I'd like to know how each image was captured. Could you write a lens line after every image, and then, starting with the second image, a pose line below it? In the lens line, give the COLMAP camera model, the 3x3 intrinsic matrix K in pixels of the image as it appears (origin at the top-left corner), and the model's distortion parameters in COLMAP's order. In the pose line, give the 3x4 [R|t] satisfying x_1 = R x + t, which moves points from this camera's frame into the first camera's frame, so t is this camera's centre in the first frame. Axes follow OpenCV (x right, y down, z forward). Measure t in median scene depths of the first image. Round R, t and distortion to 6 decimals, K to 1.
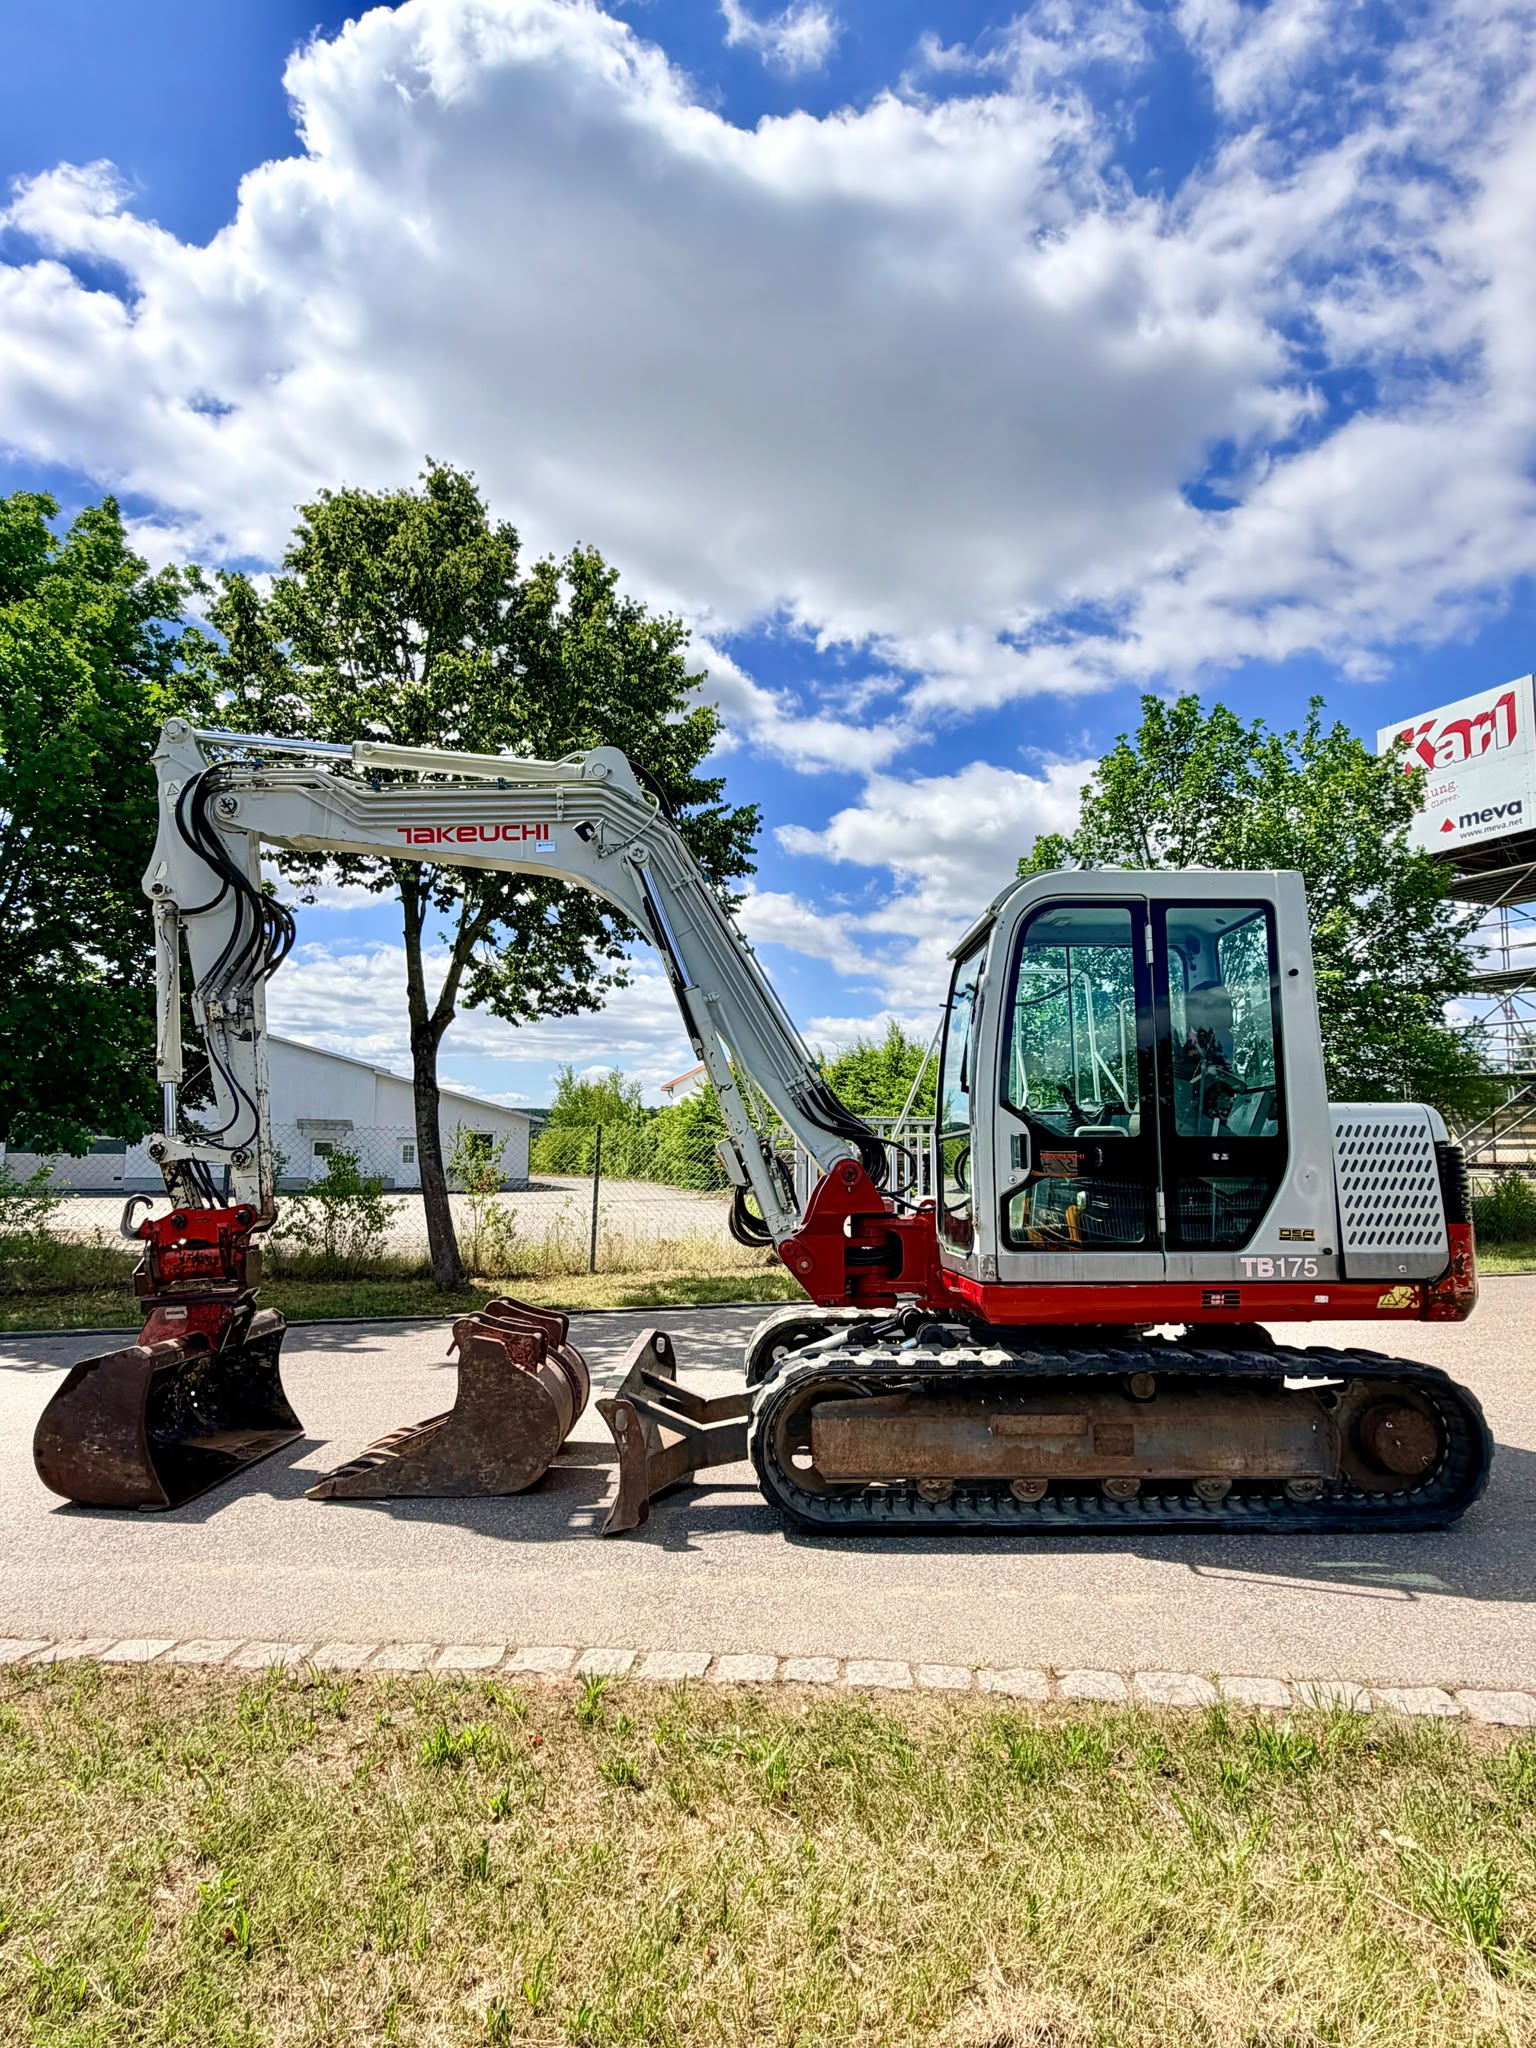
lens RADIAL K [[1167.2, 0, 770.7], [0, 1167.2, 1022.3], [0, 0, 1]] dist [0.002860, 0.001030]
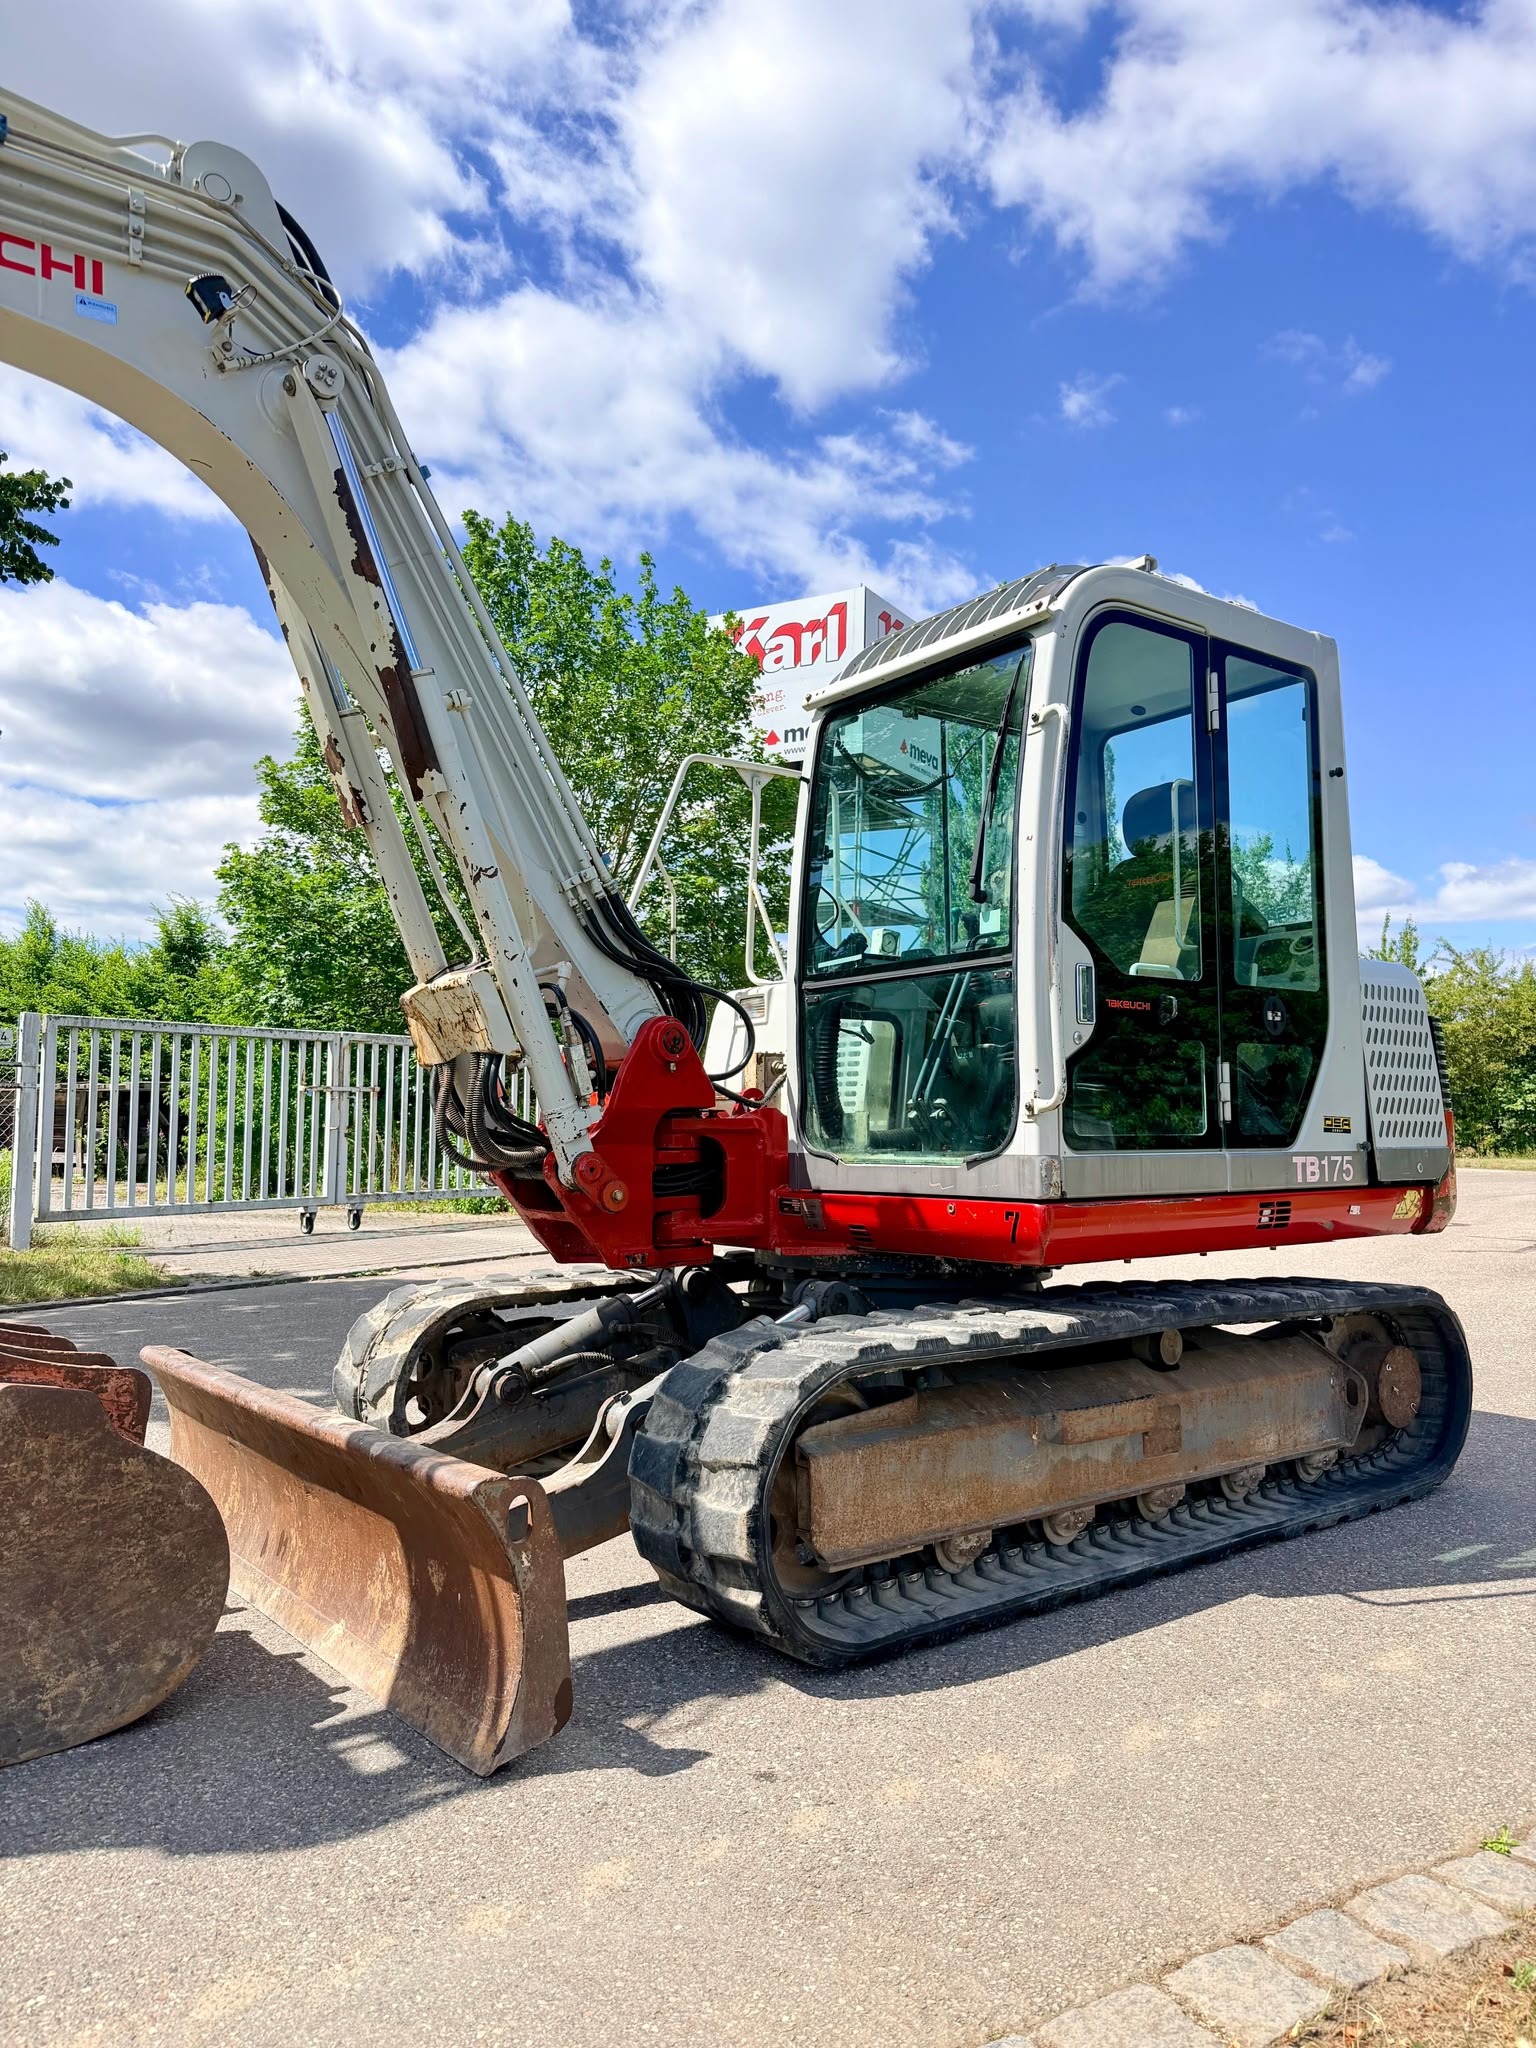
lens RADIAL K [[1414.6, 0, 755.0], [0, 1414.6, 1021.1], [0, 0, 1]] dist [0.139402, -0.191621]
pose [[0.813832, 0.040348, 0.579698, -0.354751], [-0.070566, 0.997066, 0.029669, 0.107573], [-0.576800, -0.065052, 0.814291, 0.442817]]
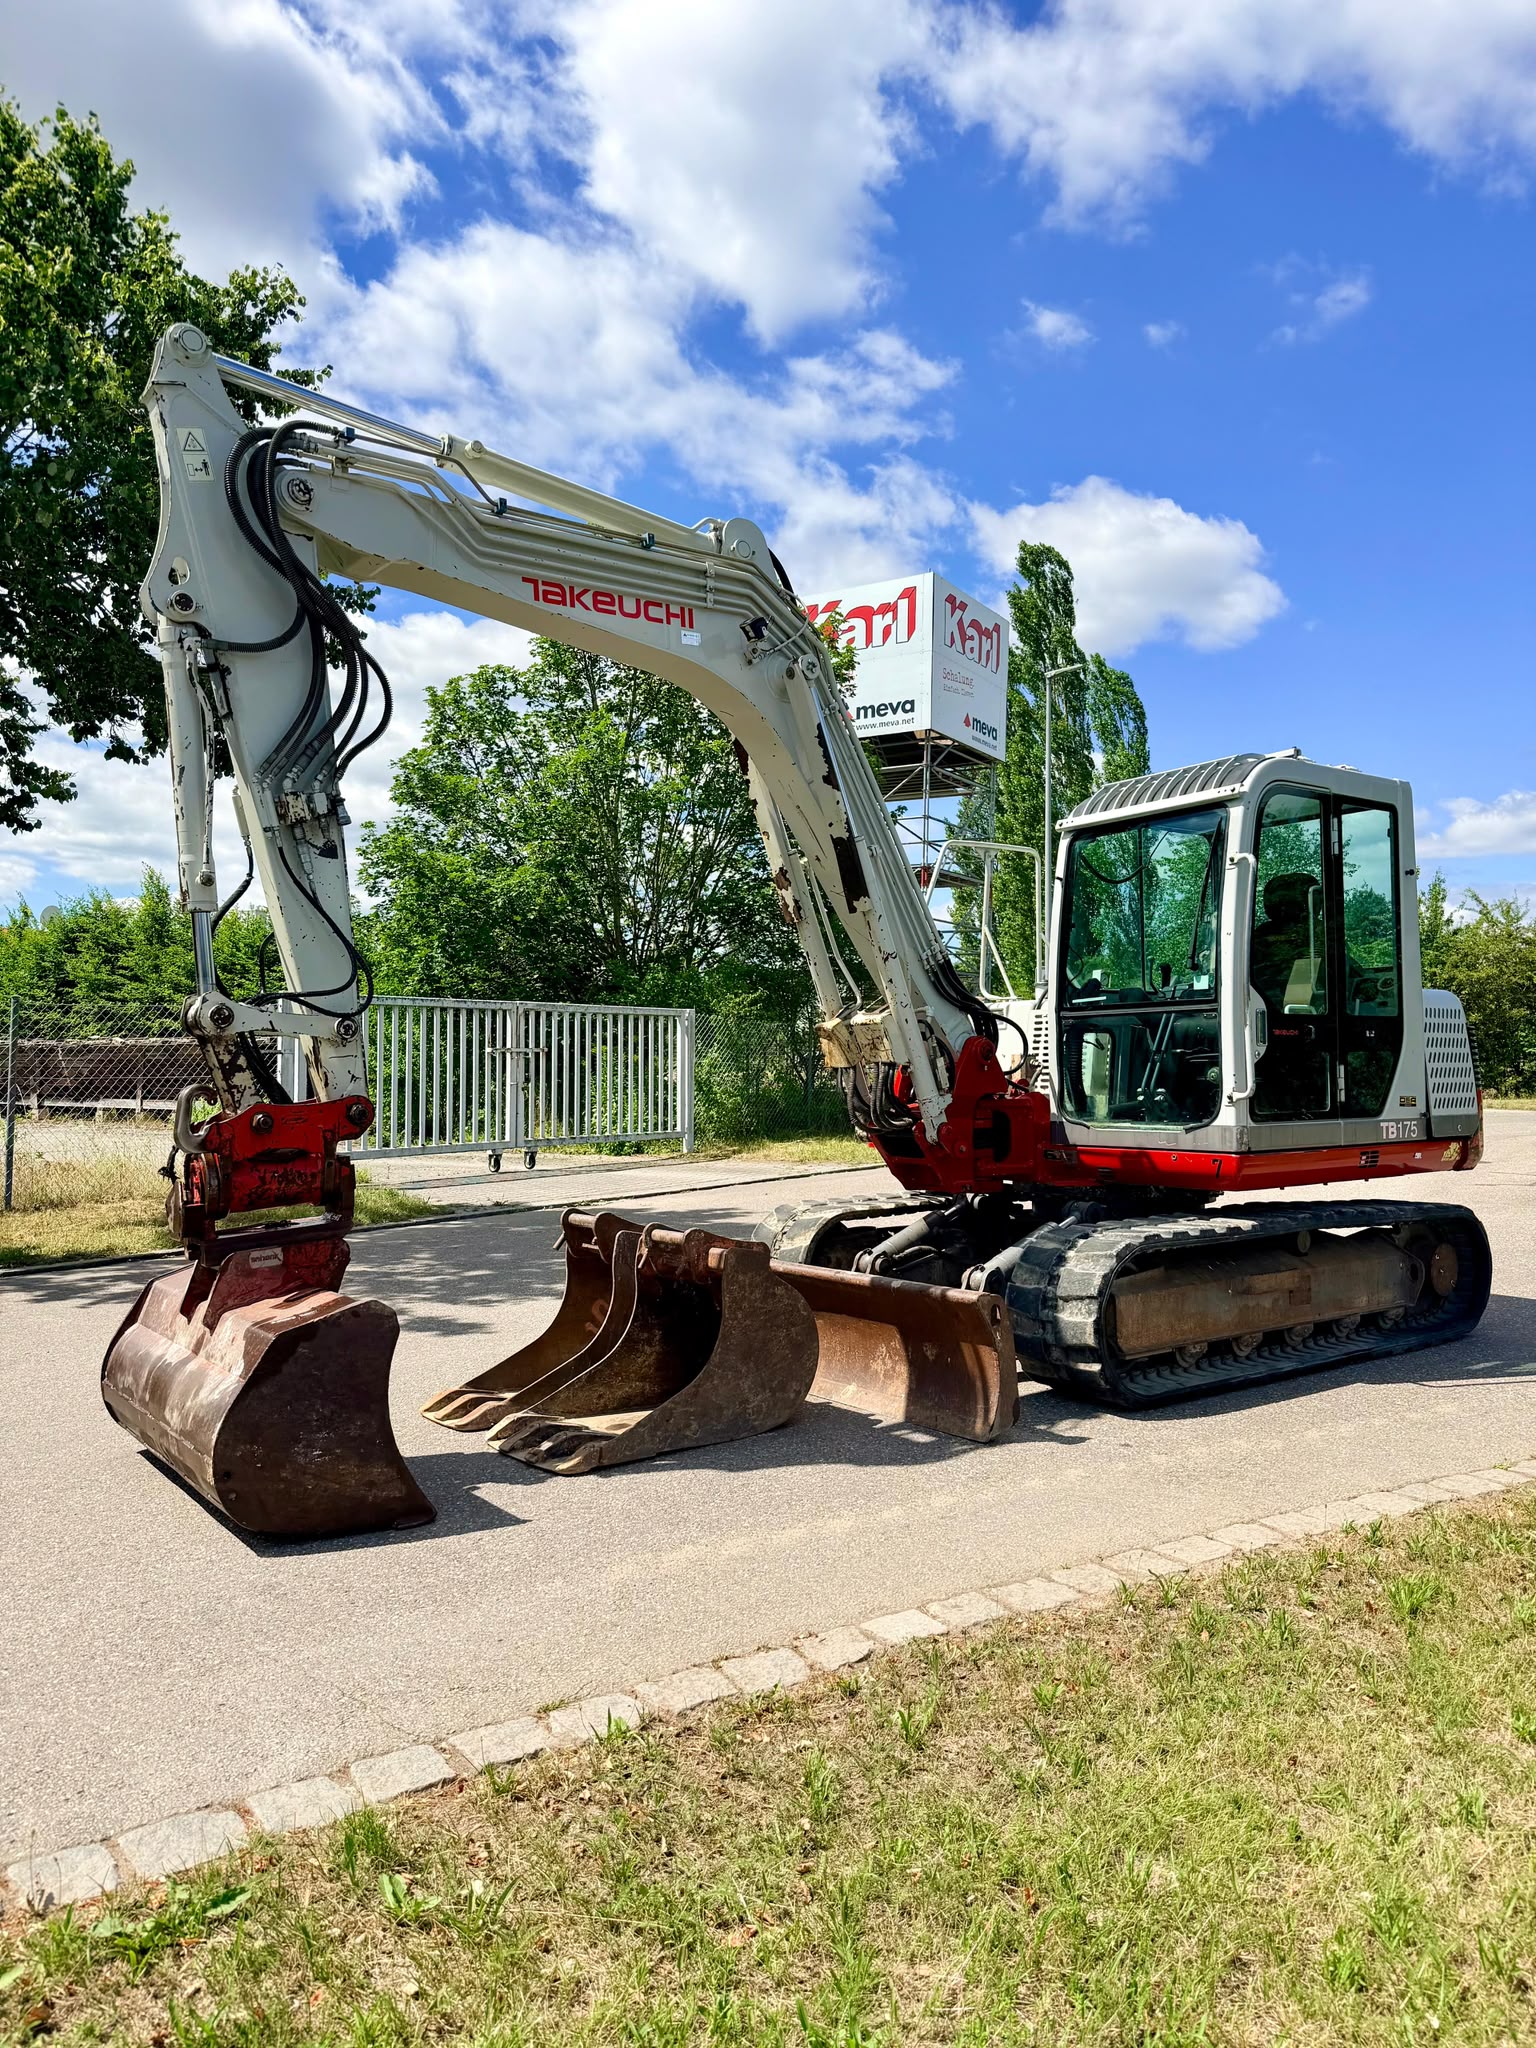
lens RADIAL K [[1407.4, 0, 768.0], [0, 1407.4, 1024.0], [0, 0, 1]] dist [0.150431, -0.192030]
pose [[0.817118, 0.011189, 0.576362, -0.825119], [-0.065575, 0.995126, 0.073648, 0.039697], [-0.572729, -0.097974, 0.813869, 0.199170]]
